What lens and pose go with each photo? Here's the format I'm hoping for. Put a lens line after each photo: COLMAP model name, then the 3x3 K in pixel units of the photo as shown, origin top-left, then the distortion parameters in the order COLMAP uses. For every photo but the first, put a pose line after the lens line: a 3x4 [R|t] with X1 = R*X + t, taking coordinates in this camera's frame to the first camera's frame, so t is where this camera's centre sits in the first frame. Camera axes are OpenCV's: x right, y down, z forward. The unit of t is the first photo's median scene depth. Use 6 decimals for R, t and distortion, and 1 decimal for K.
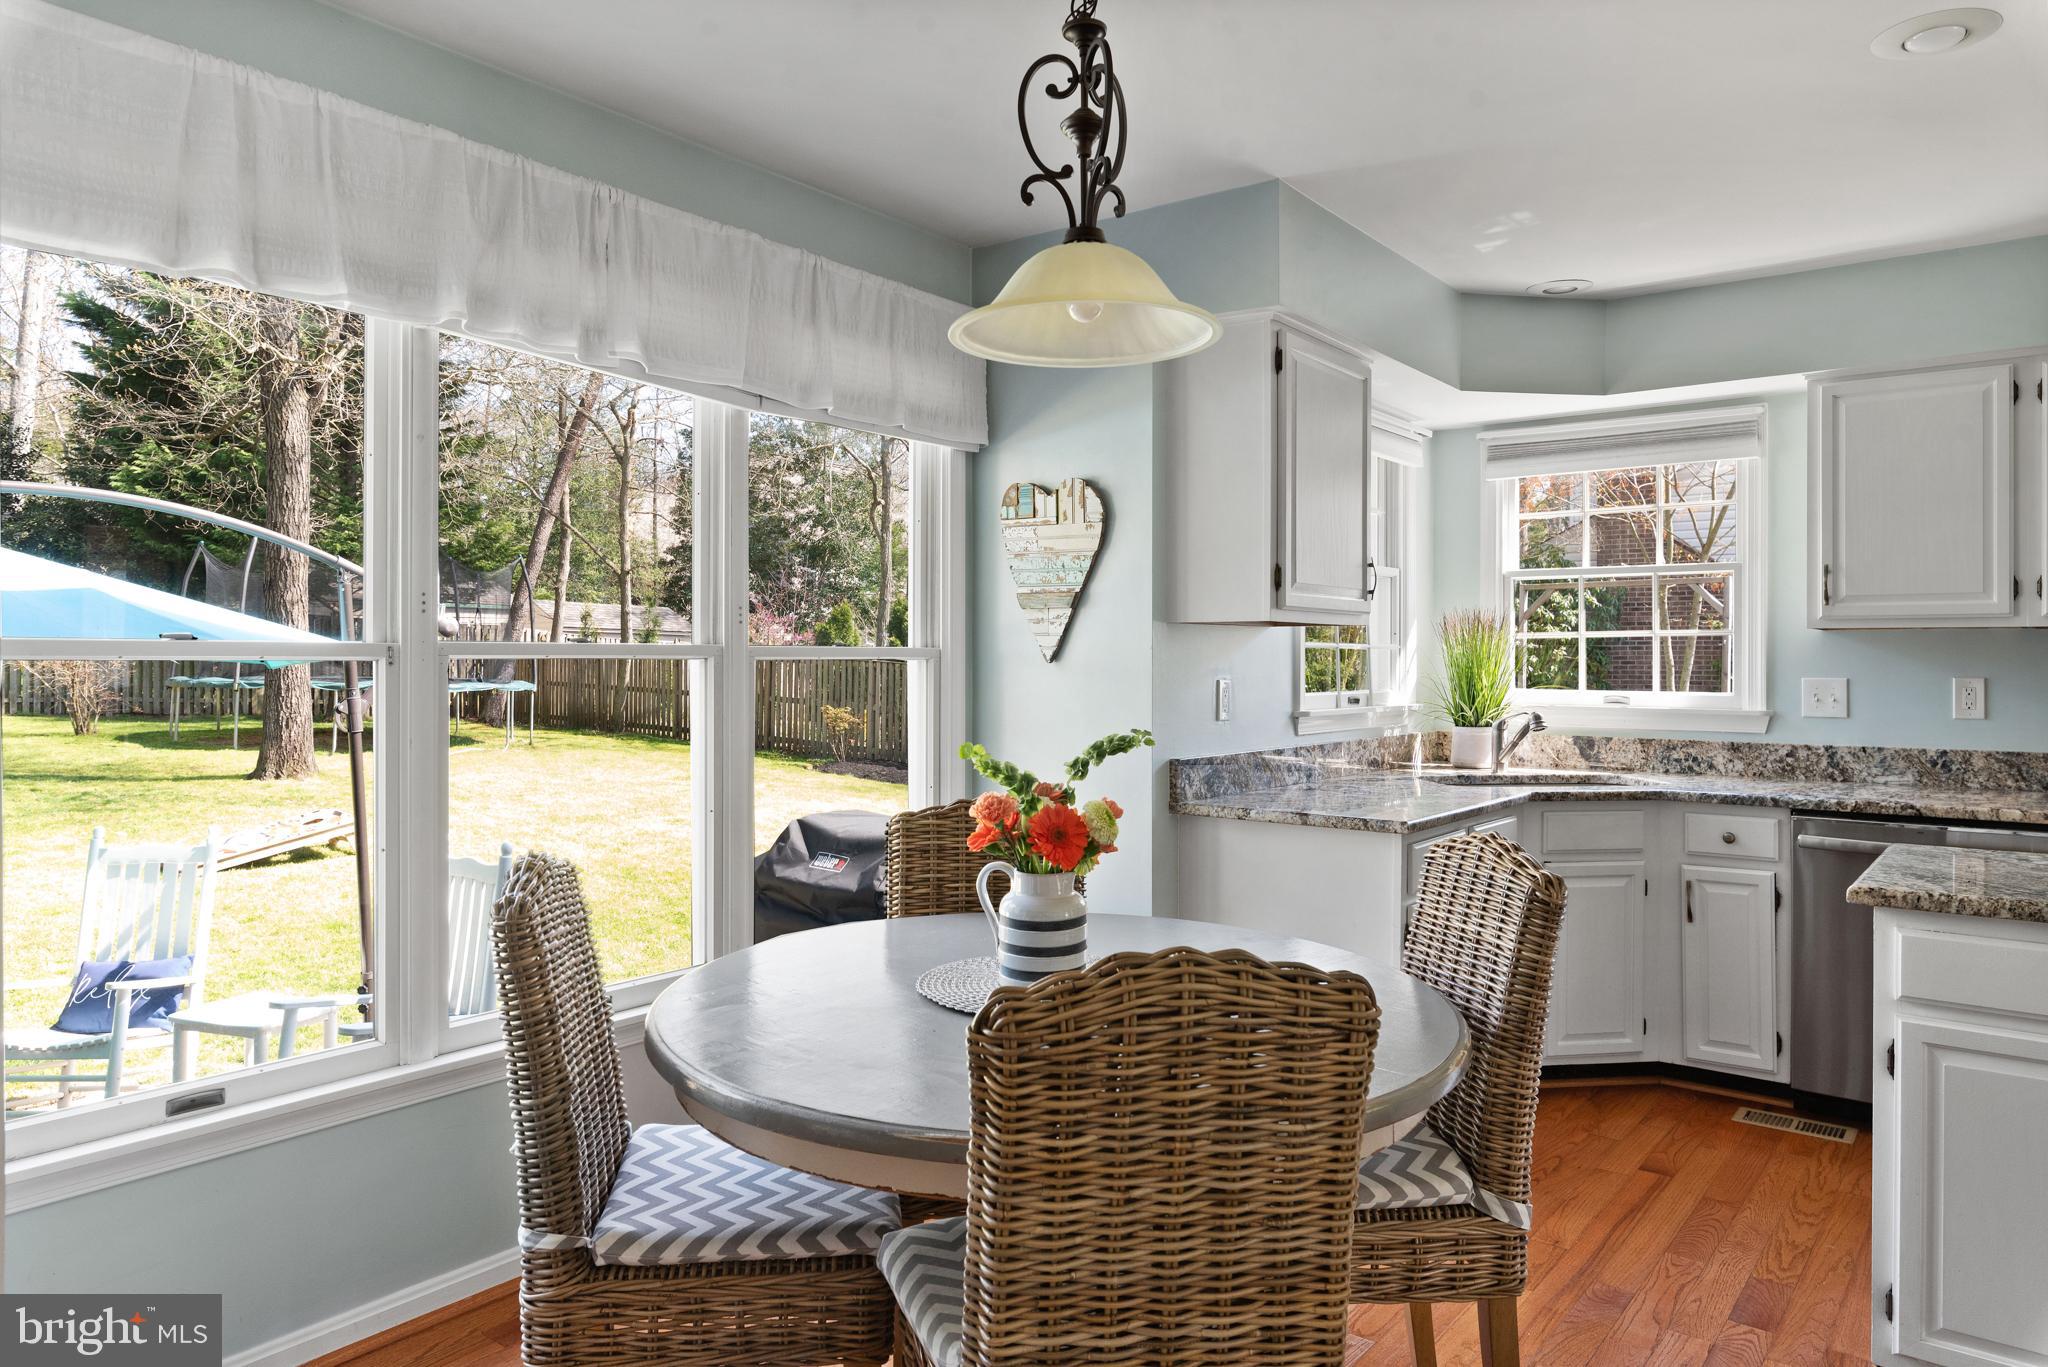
lens RADIAL K [[1340.8, 0, 1025.0], [0, 1340.8, 647.8], [0, 0, 1]] dist [0.021186, -0.011756]
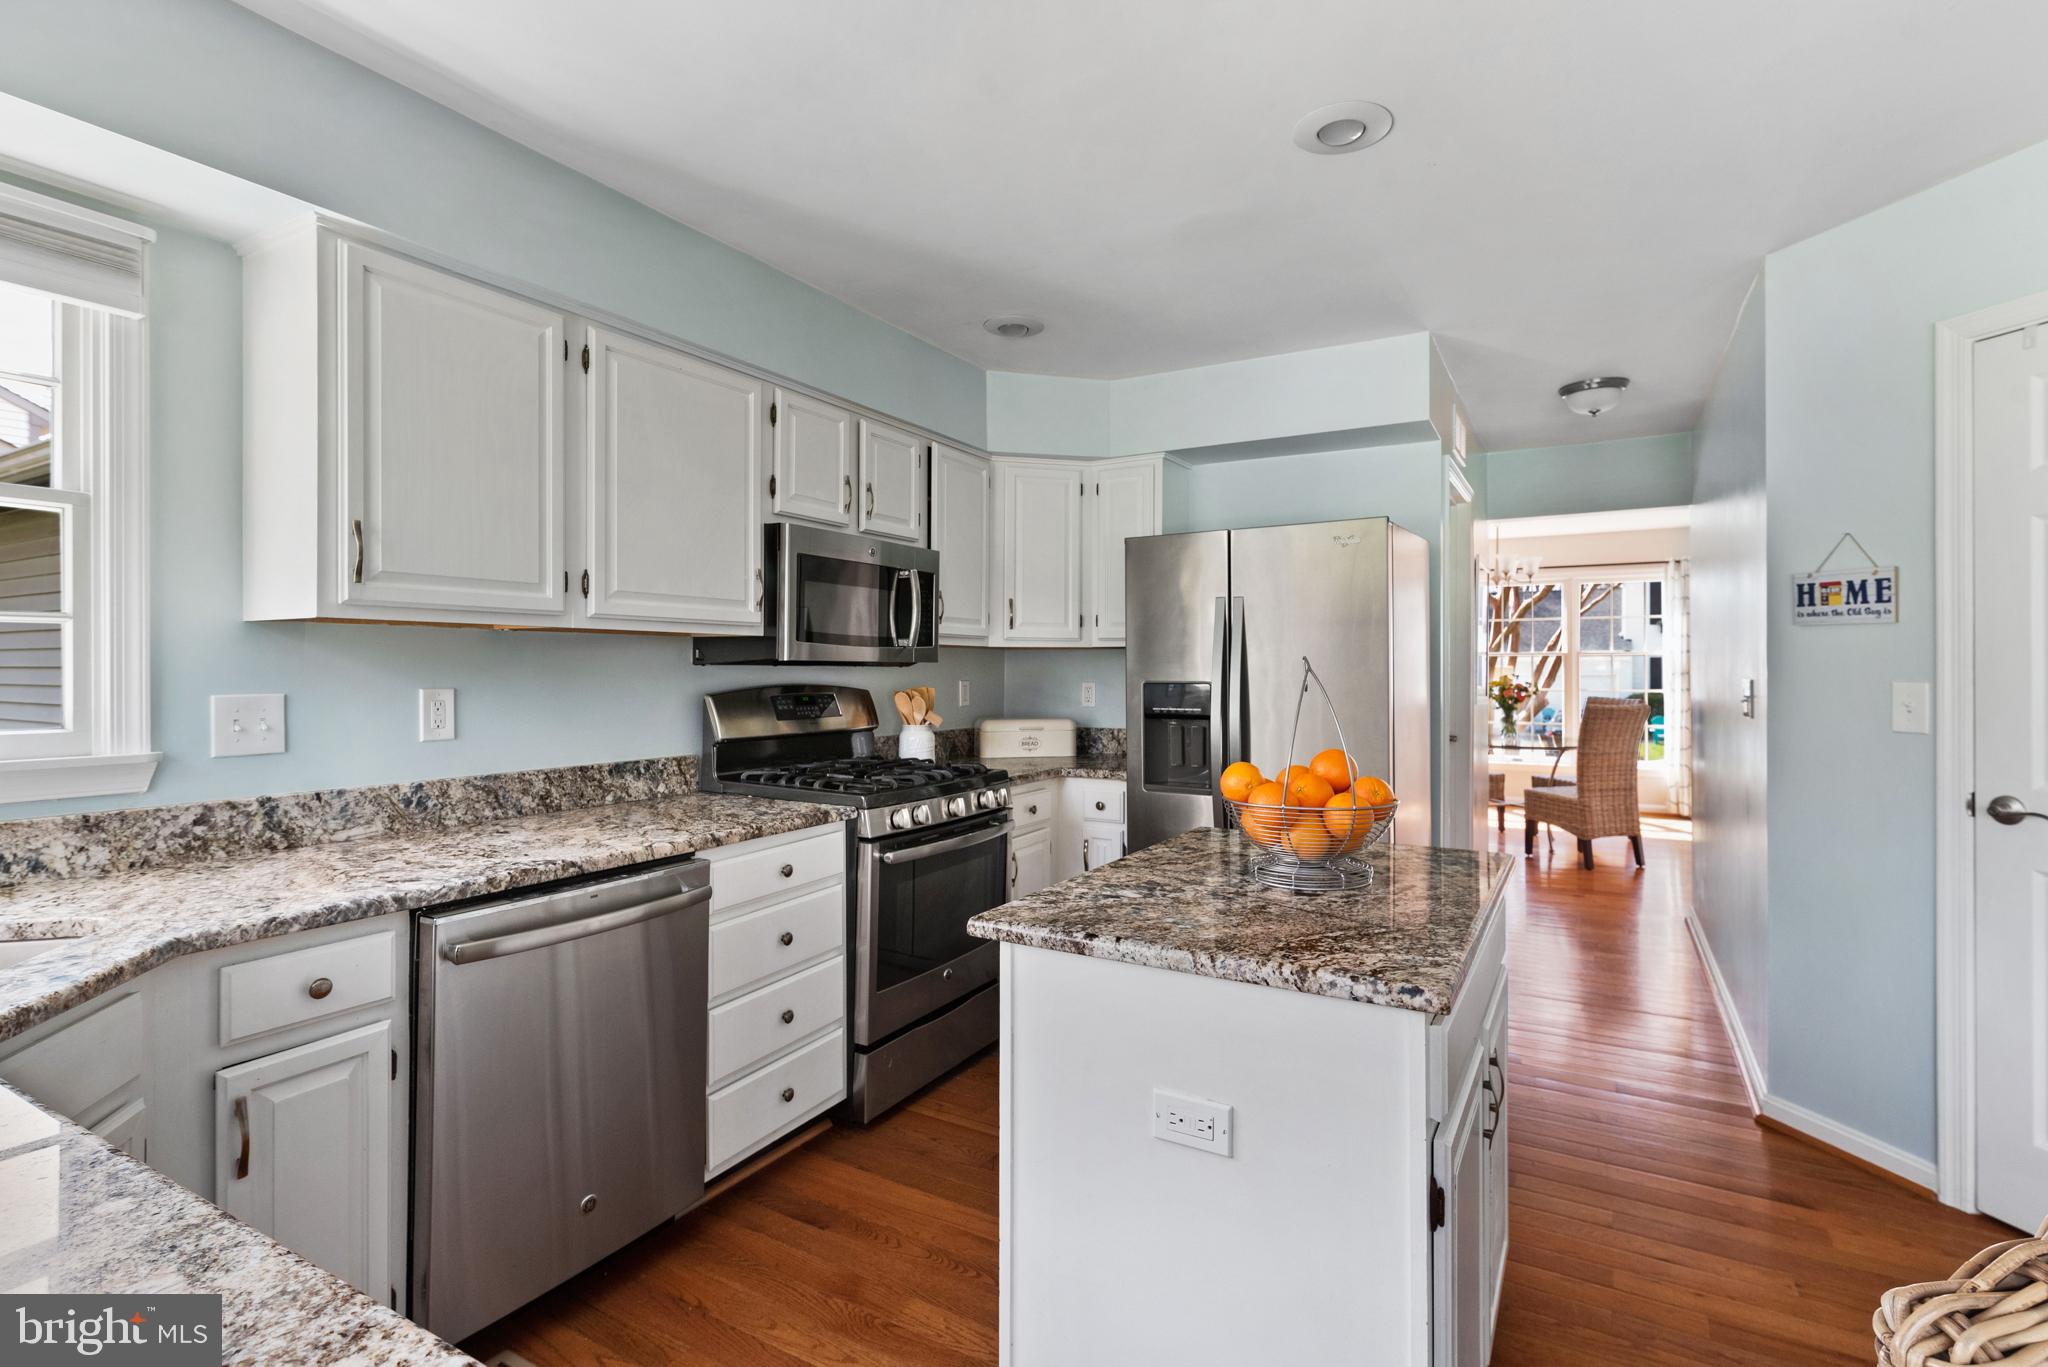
lens RADIAL K [[969.4, 0, 937.4], [0, 969.4, 667.5], [0, 0, 1]] dist [0.003633, 0.000165]
pose [[-0.145813, -0.001044, 0.989312, 0.094209], [-0.008695, 0.999962, -0.000226, 0.007689], [-0.989274, -0.008635, -0.145817, 0.838751]]
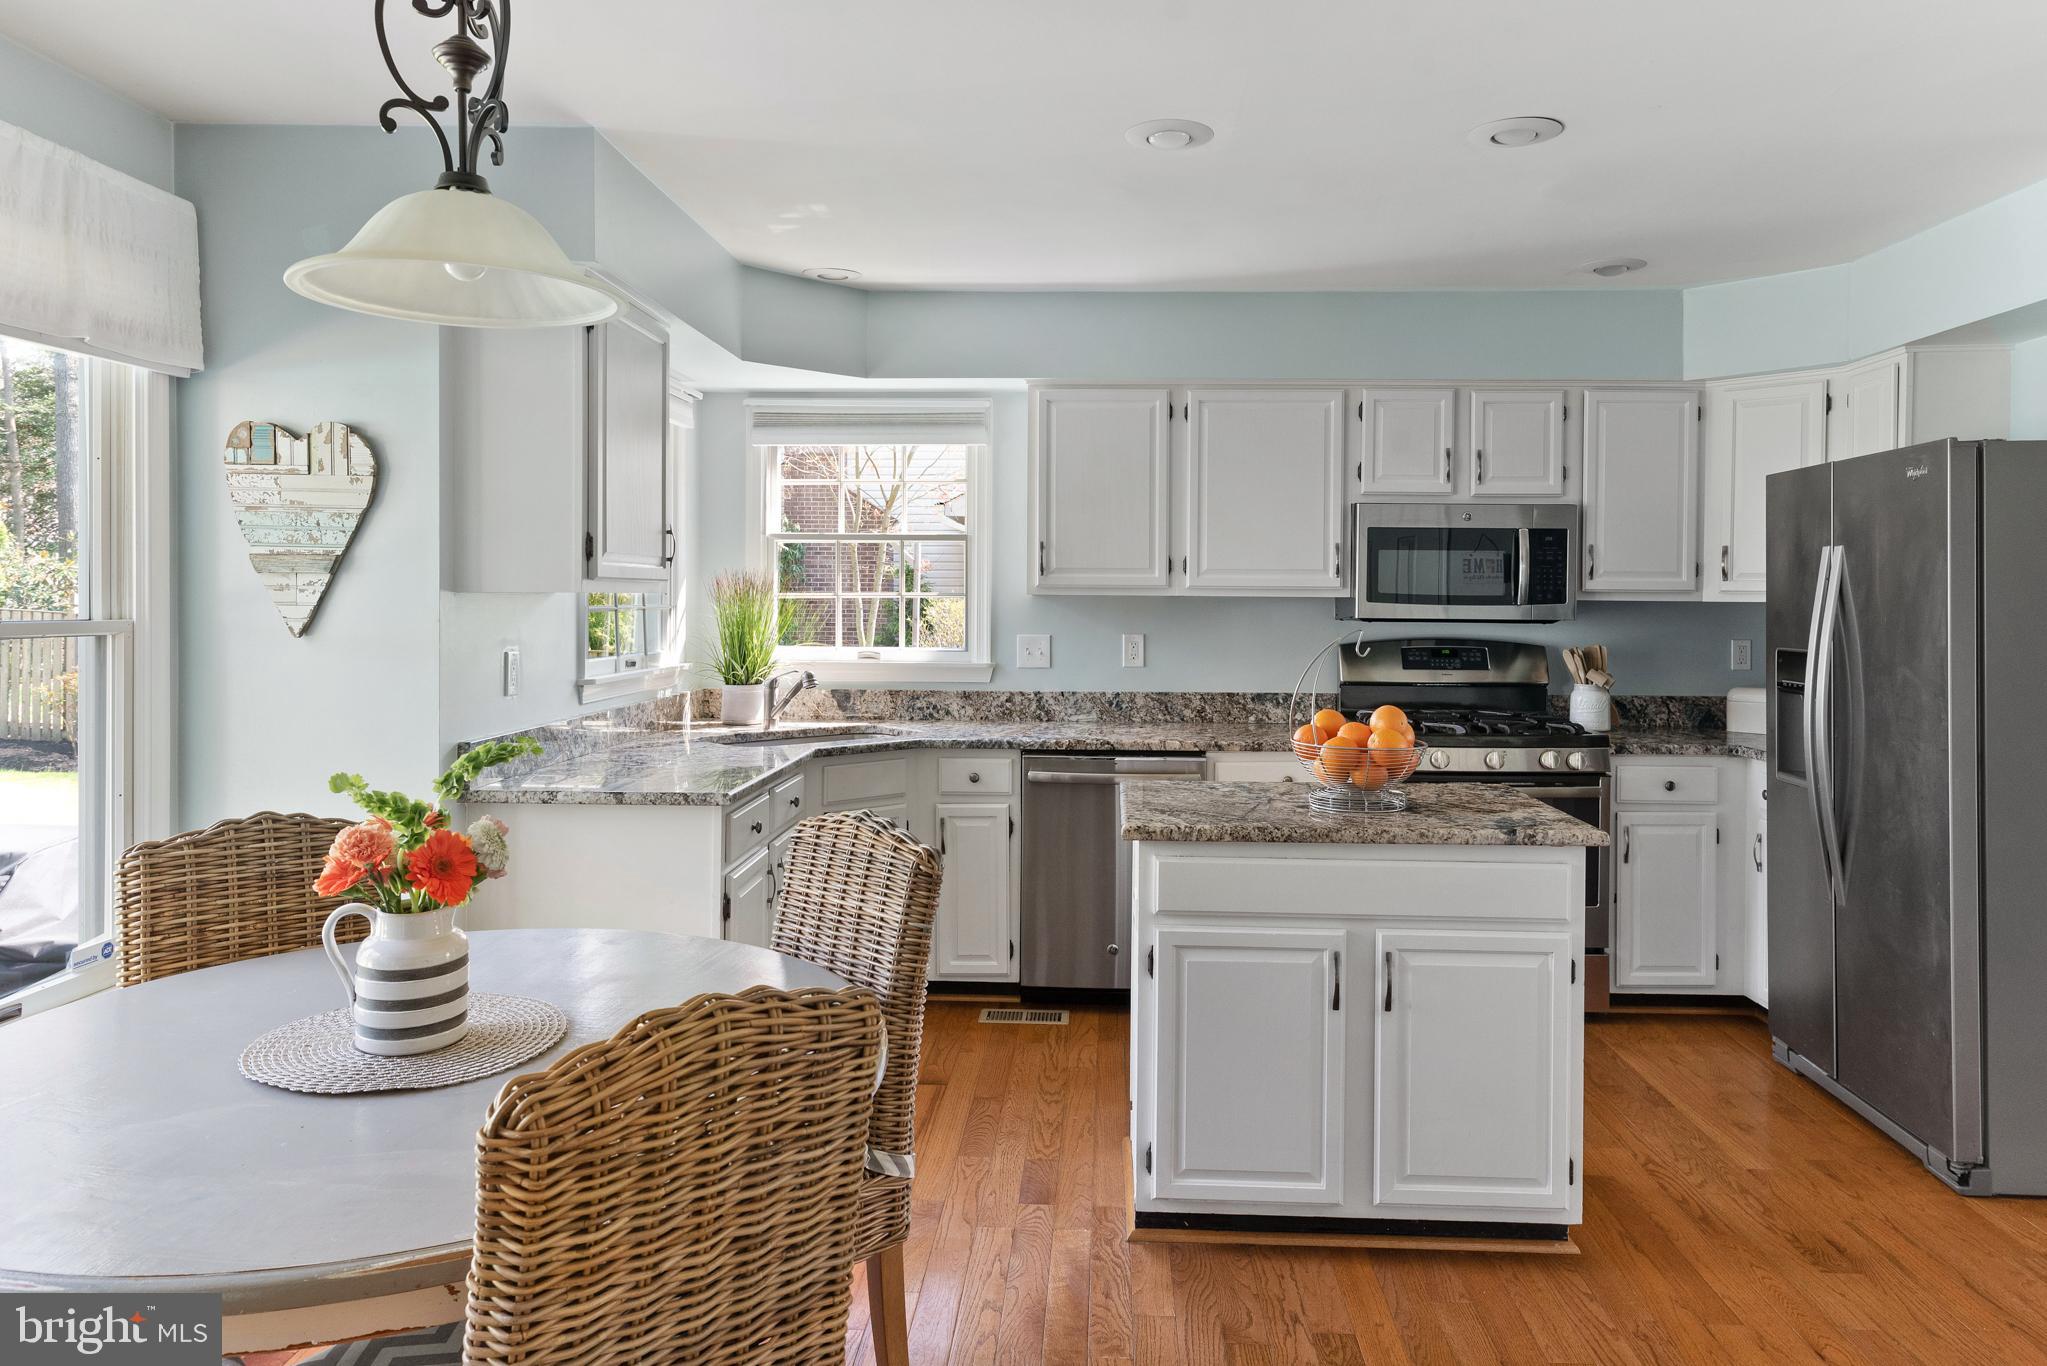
lens RADIAL K [[1340.2, 0, 1049.5], [0, 1340.2, 595.2], [0, 0, 1]] dist [0.021186, -0.011756]
pose [[0.814660, -0.001851, 0.579936, -0.092831], [-0.005015, 0.999935, 0.010235, -0.027859], [-0.579917, -0.011246, 0.814598, 0.032532]]
